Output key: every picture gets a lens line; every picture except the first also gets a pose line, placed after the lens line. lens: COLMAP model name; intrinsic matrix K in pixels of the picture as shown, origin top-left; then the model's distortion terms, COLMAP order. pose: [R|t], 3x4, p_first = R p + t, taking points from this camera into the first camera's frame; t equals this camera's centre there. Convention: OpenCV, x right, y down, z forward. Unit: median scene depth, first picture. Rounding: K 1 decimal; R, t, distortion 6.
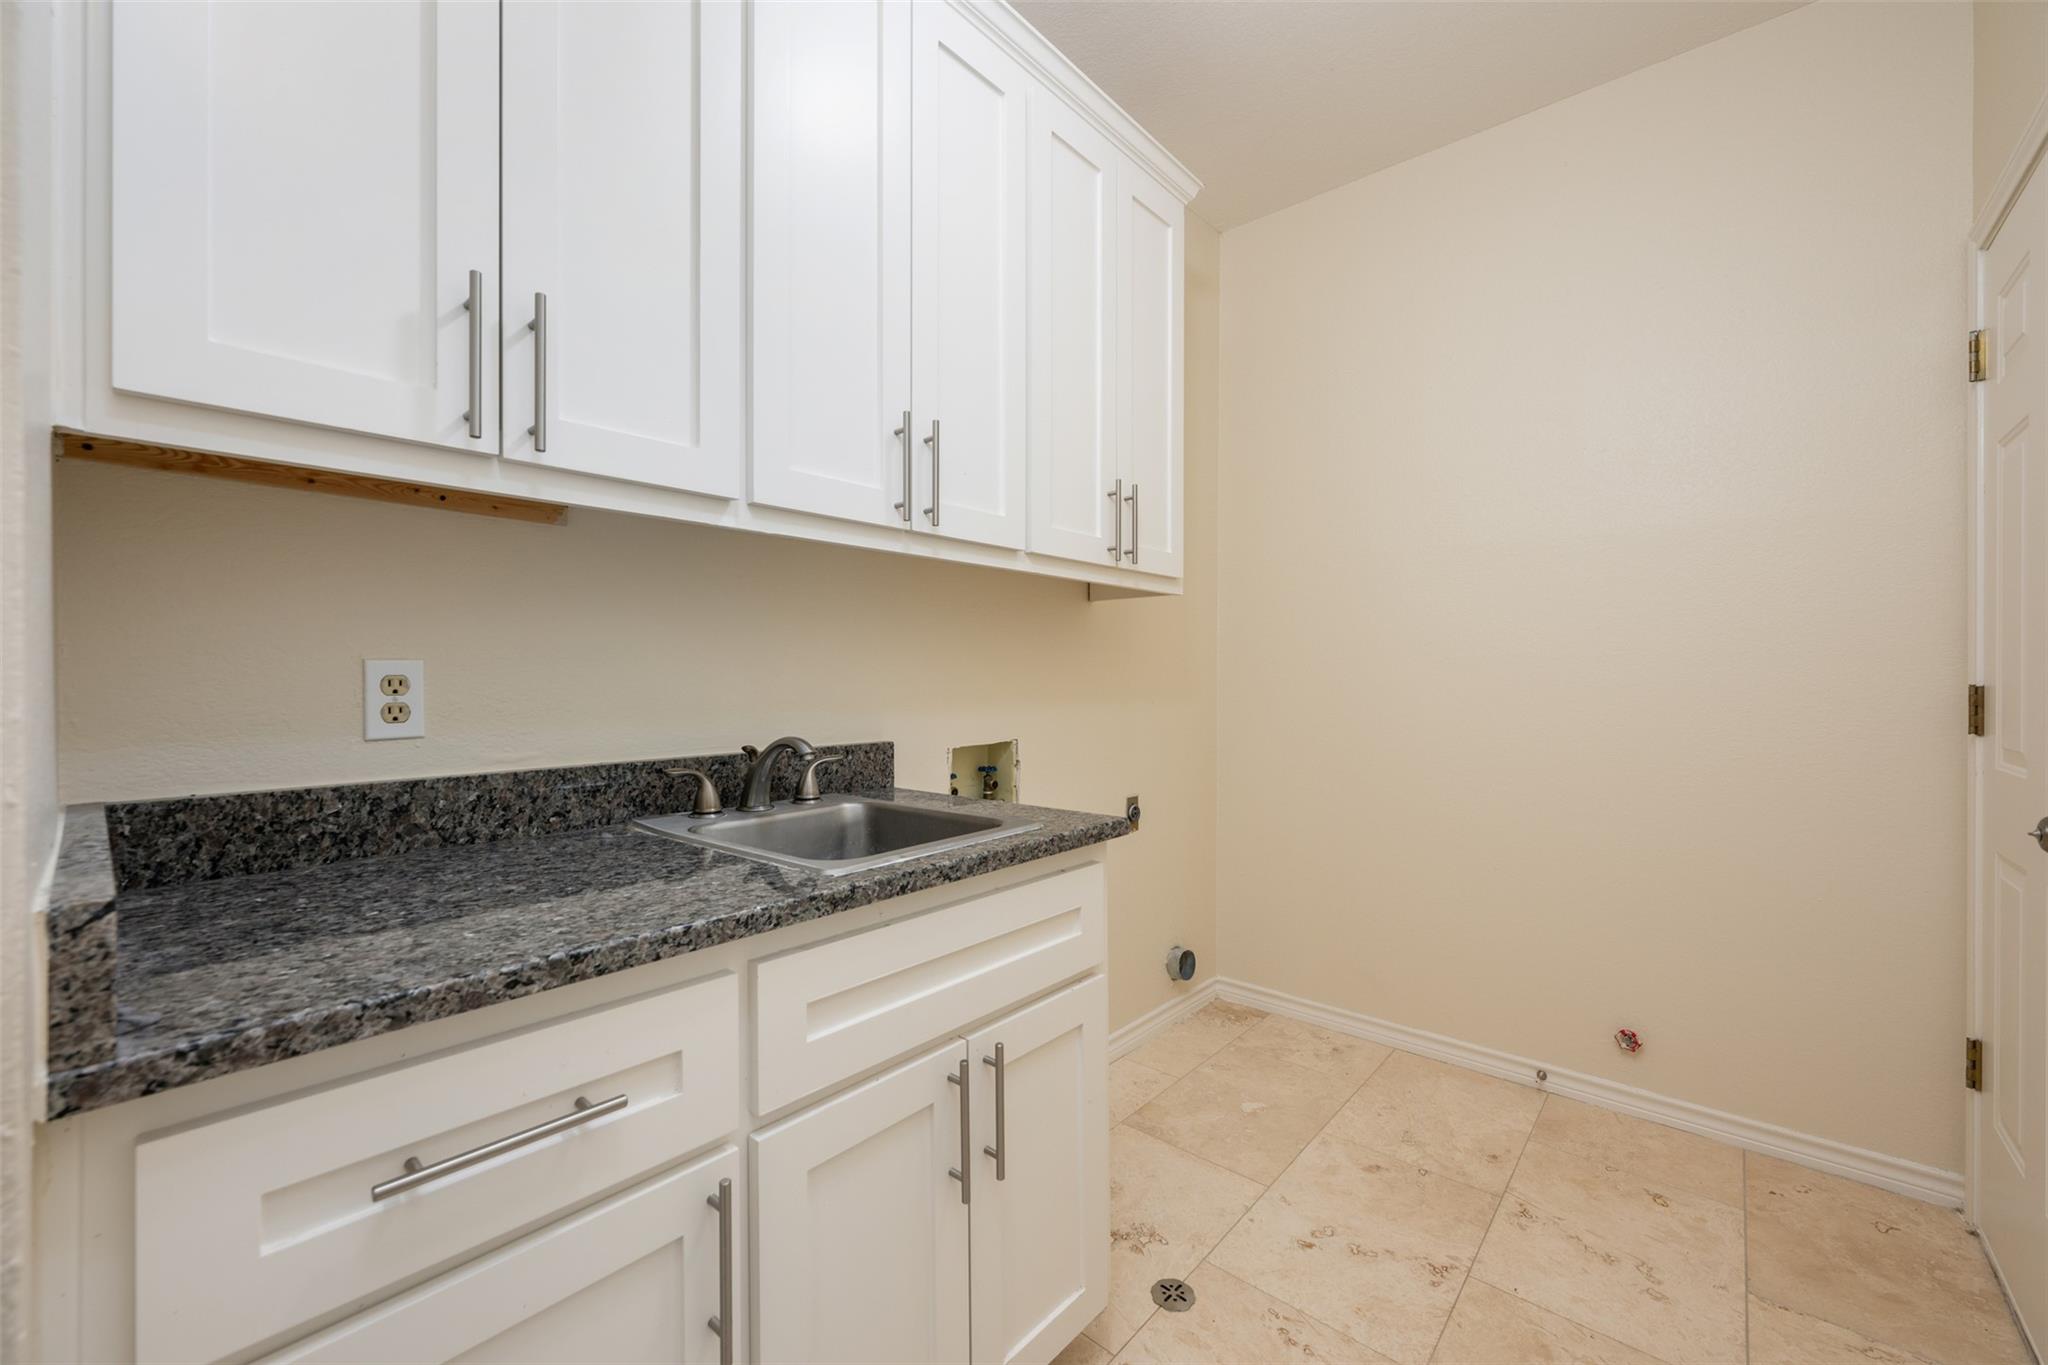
lens RADIAL K [[816.3, 0, 1018.0], [0, 816.3, 680.3], [0, 0, 1]] dist [-0.002943, -0.000534]
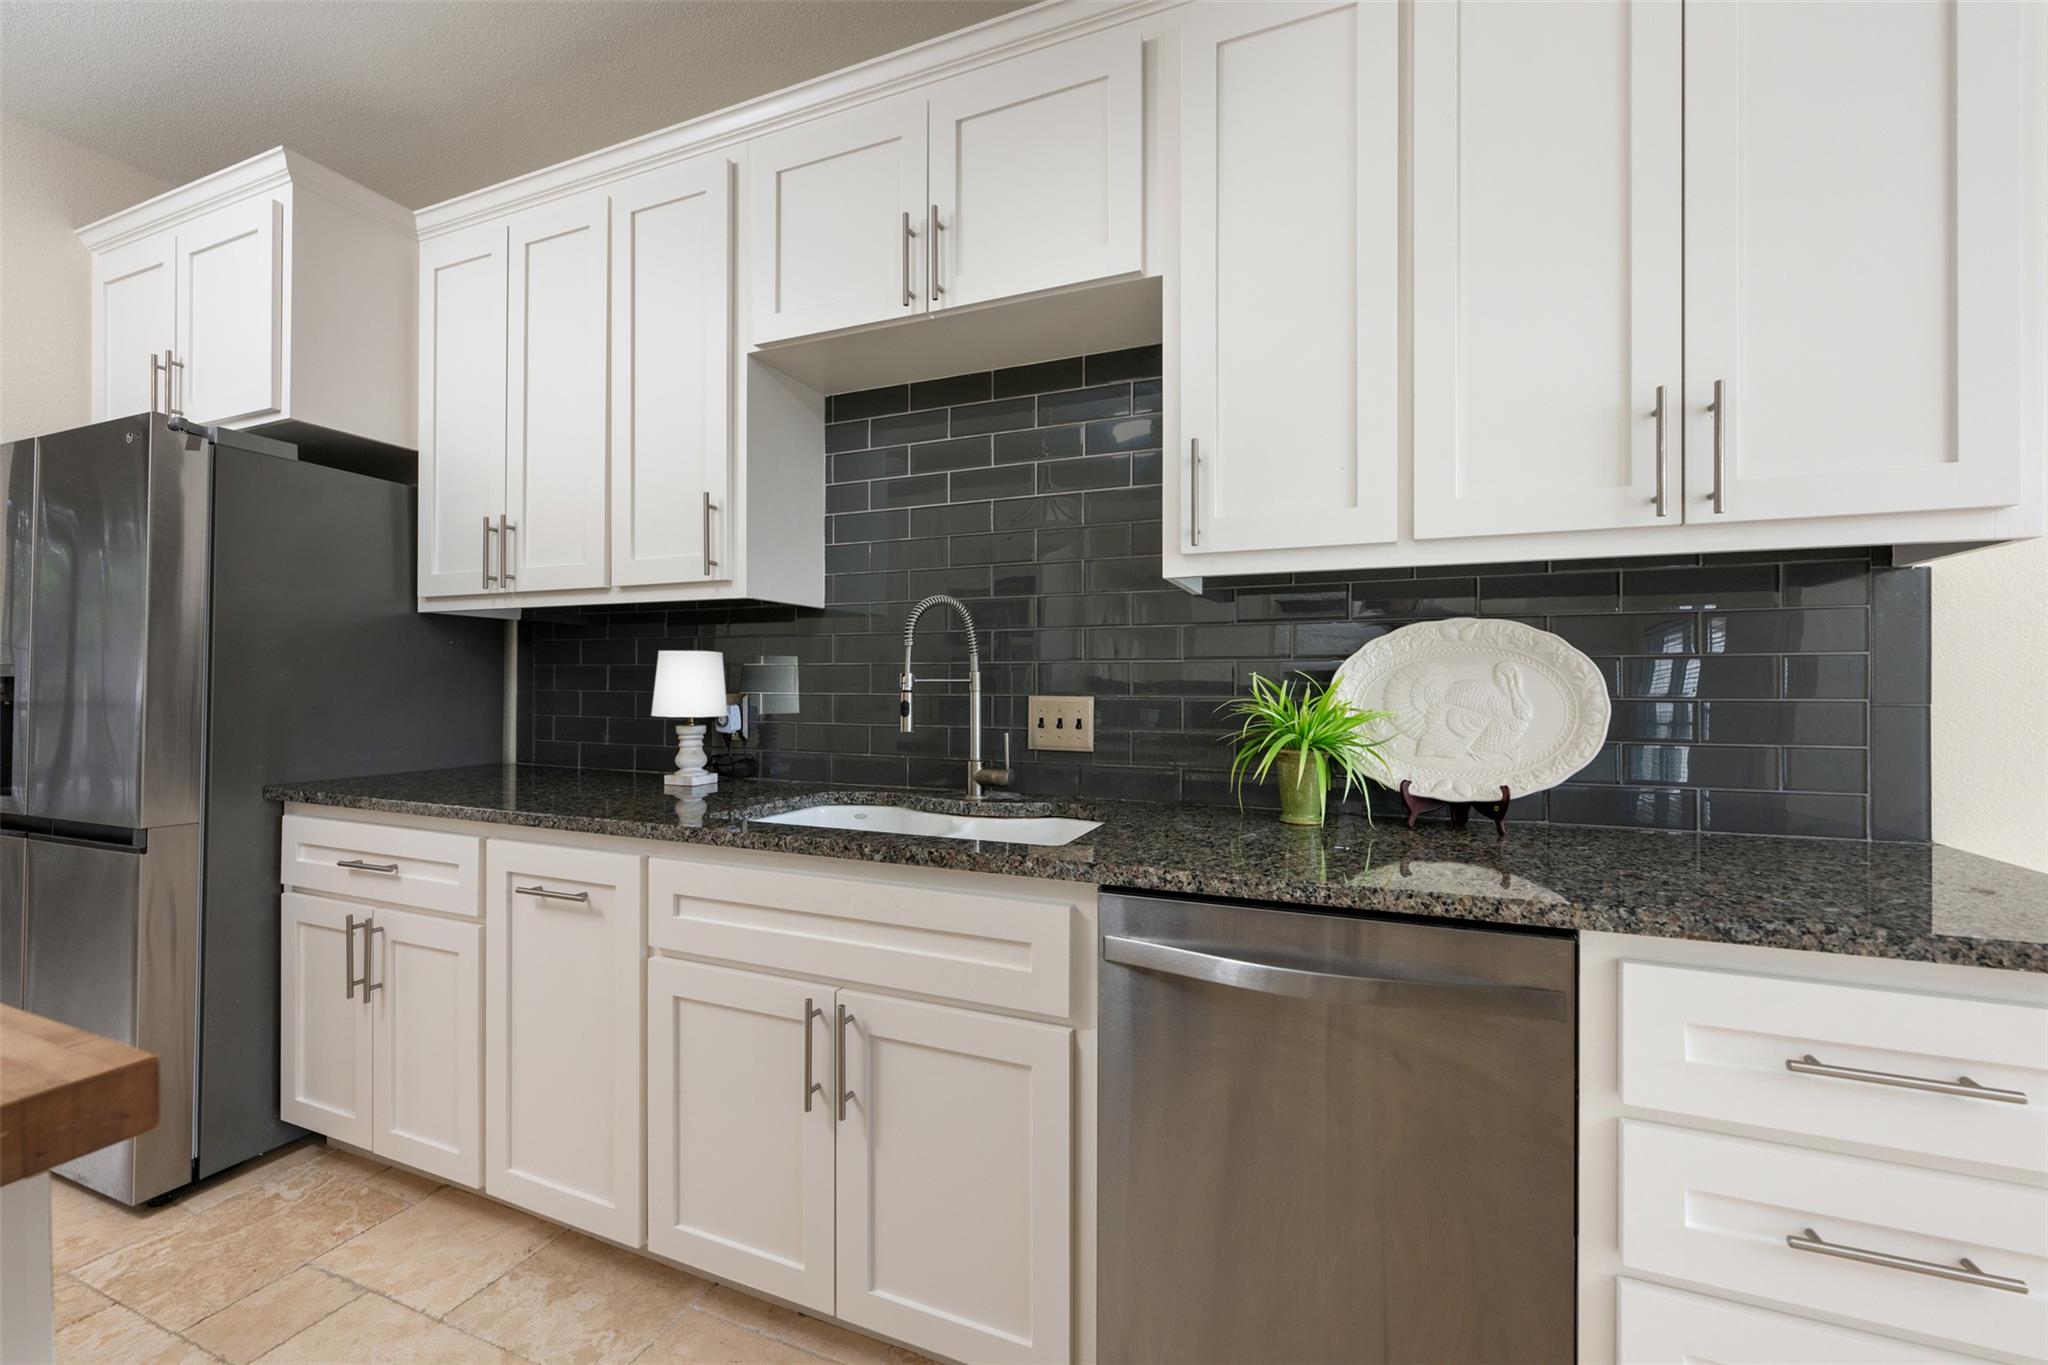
lens RADIAL K [[816.3, 0, 1035.7], [0, 816.3, 676.7], [0, 0, 1]] dist [-0.002943, -0.000534]
pose [[0.326117, 0.002124, -0.945327, 0.210451], [-0.000782, 0.999998, 0.001977, -0.045004], [0.945329, 0.000095, 0.326118, -0.326712]]
